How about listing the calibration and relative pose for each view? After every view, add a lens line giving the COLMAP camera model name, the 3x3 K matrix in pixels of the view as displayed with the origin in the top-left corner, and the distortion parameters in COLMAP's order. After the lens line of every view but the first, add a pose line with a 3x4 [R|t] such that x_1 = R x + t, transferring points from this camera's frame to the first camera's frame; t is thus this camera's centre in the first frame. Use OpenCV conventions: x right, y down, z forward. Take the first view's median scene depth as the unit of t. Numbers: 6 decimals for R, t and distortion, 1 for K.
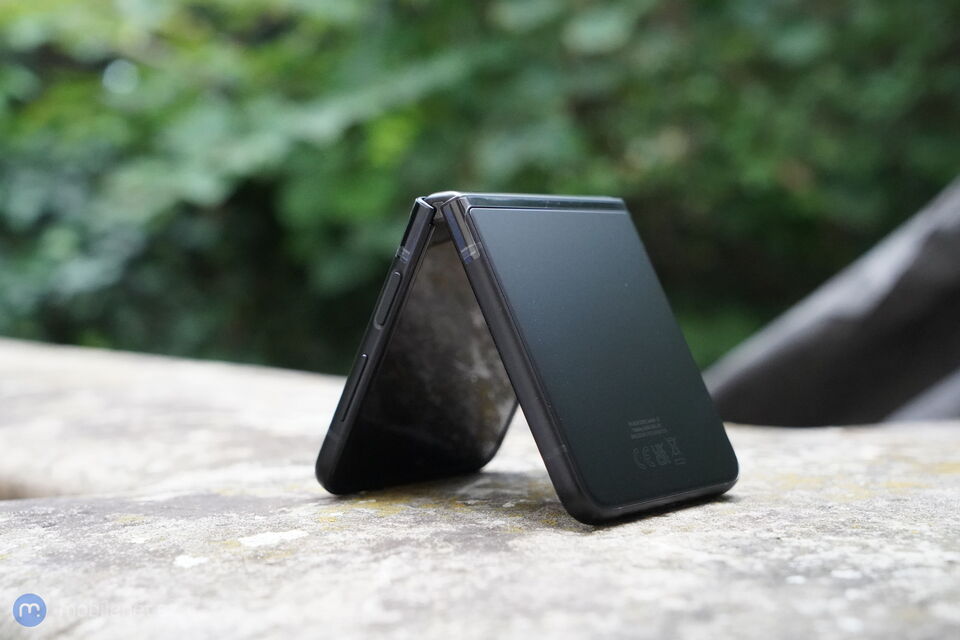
lens RADIAL K [[1664.9, 0, 478.0], [0, 1664.9, 345.0], [0, 0, 1]] dist [-0.025361, 0.000000]
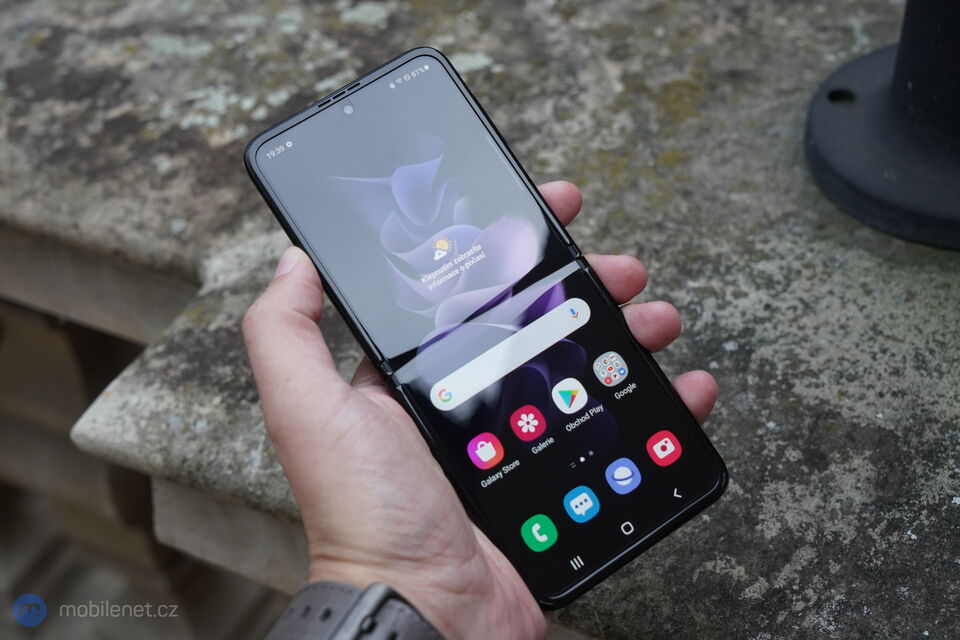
lens RADIAL K [[1358.4, 0, 480.5], [0, 1358.4, 312.1], [0, 0, 1]] dist [0.000485, 0.000000]
pose [[0.908850, -0.351899, 0.223961, -0.314284], [0.137995, 0.760341, 0.634696, -0.760891], [-0.393636, -0.545938, 0.739596, -0.043596]]
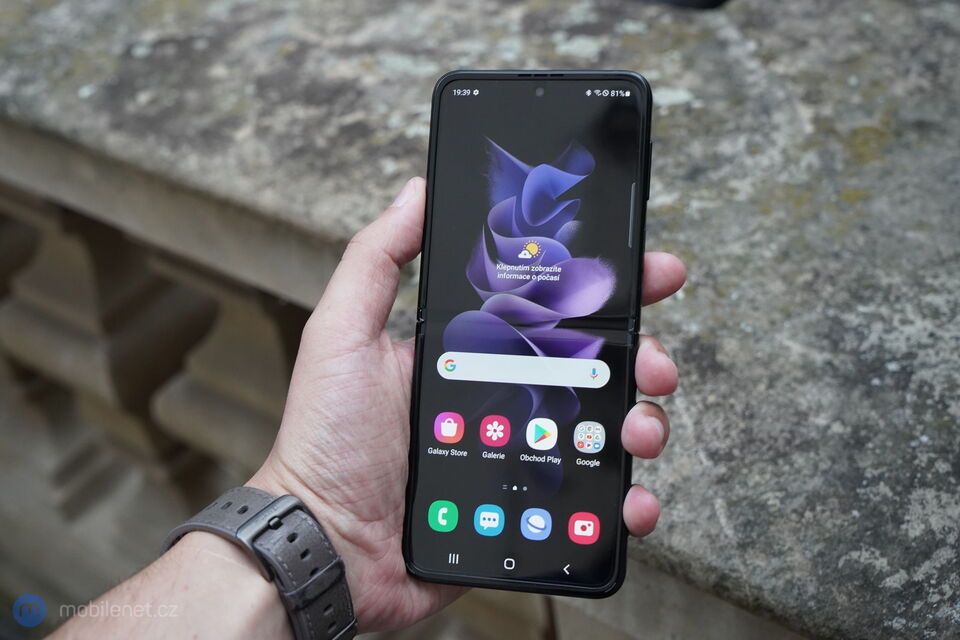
lens RADIAL K [[1358.4, 0, 470.2], [0, 1358.4, 320.0], [0, 0, 1]] dist [0.000485, 0.000000]
pose [[0.959342, -0.259595, 0.110786, -0.382859], [0.145297, 0.790734, 0.594666, -0.820854], [-0.241974, -0.554392, 0.796303, -0.185306]]
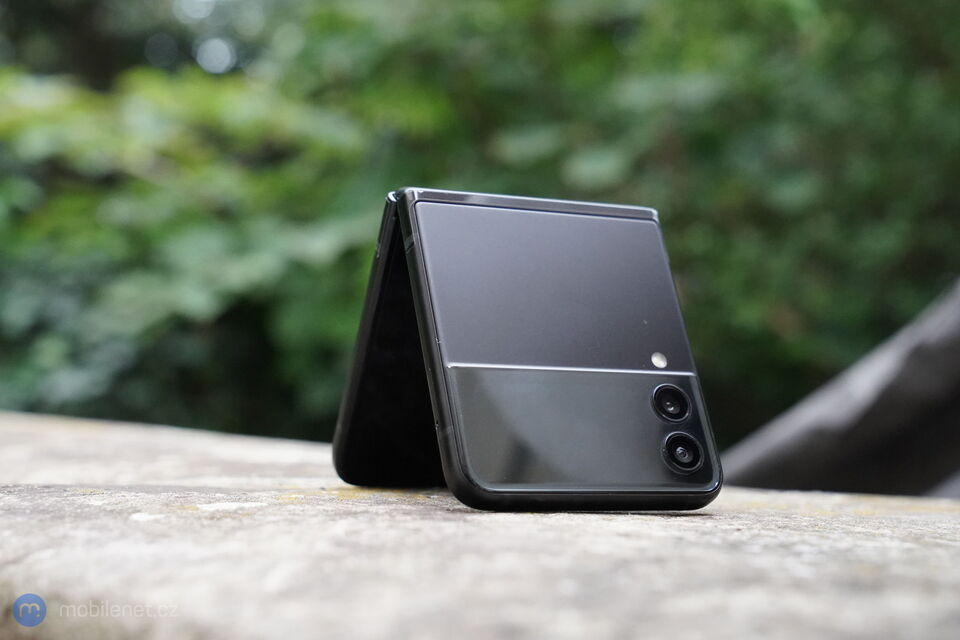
lens RADIAL K [[1664.9, 0, 477.4], [0, 1664.9, 310.7], [0, 0, 1]] dist [-0.025361, 0.000000]
pose [[0.998659, 0.051726, 0.002282, 0.013705], [-0.051163, 0.992639, -0.109776, 0.091813], [-0.007944, 0.109512, 0.993954, -0.001408]]
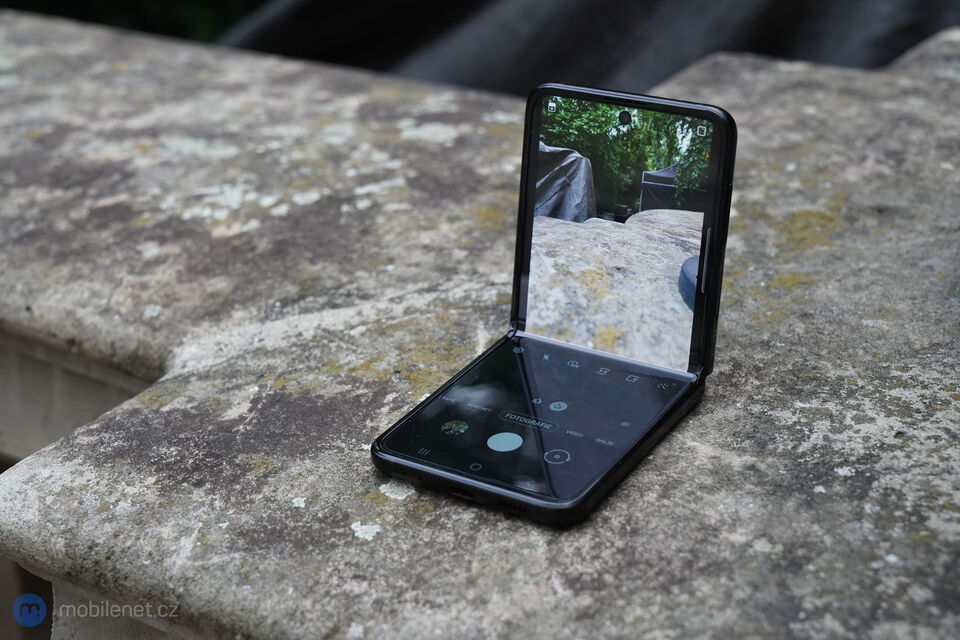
lens RADIAL K [[1664.9, 0, 479.4], [0, 1664.9, 312.0], [0, 0, 1]] dist [-0.025361, 0.000000]
pose [[0.955249, -0.186977, 0.229214, -0.307632], [0.084151, 0.914644, 0.395404, -0.466154], [-0.283580, -0.358421, 0.889447, -0.115845]]
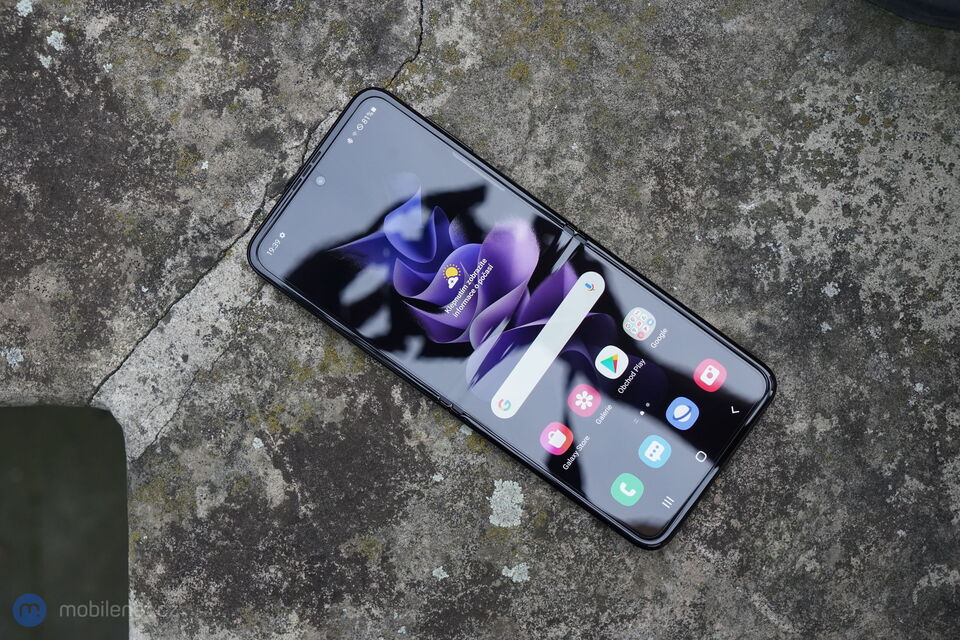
lens RADIAL K [[1358.4, 0, 485.4], [0, 1358.4, 313.1], [0, 0, 1]] dist [0.000485, 0.000000]
pose [[0.589325, -0.807863, 0.007314, -0.007001], [0.029853, 0.030822, 0.999079, -0.966440], [-0.807345, -0.588564, 0.042281, 0.957353]]
